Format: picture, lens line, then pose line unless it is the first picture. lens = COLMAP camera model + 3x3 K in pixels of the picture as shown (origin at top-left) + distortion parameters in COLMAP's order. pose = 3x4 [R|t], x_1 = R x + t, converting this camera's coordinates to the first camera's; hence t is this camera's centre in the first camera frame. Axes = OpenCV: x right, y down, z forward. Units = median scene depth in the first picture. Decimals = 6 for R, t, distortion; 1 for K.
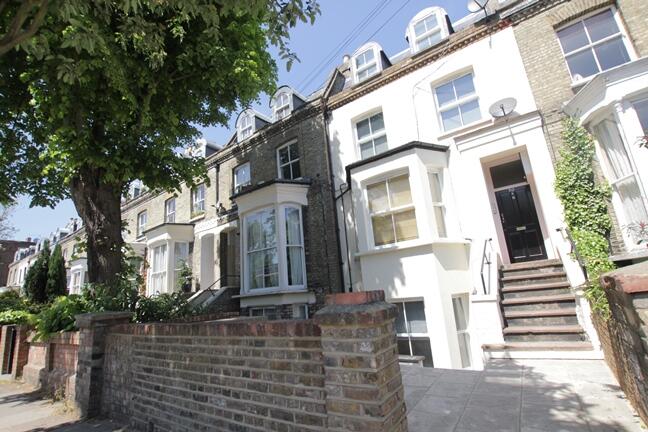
lens RADIAL K [[305.6, 0, 323.9], [0, 305.6, 217.4], [0, 0, 1]] dist [-0.016274, 0.000407]
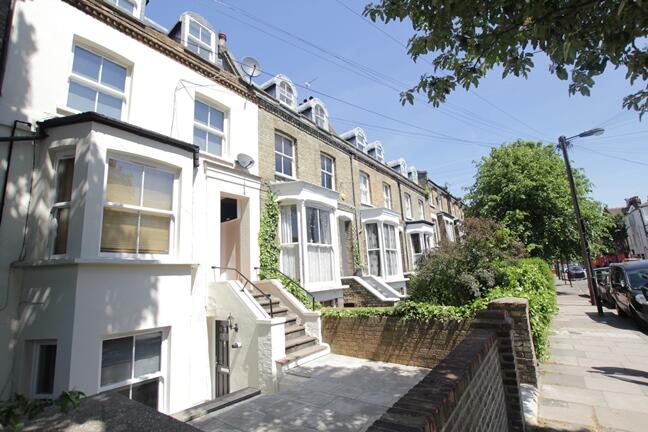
lens RADIAL K [[305.6, 0, 322.6], [0, 305.6, 217.5], [0, 0, 1]] dist [-0.016274, 0.000407]
pose [[0.030442, 0.276296, 0.960590, -0.522011], [-0.197289, 0.943790, -0.265212, 0.116138], [-0.979873, -0.181441, 0.083241, 0.564515]]
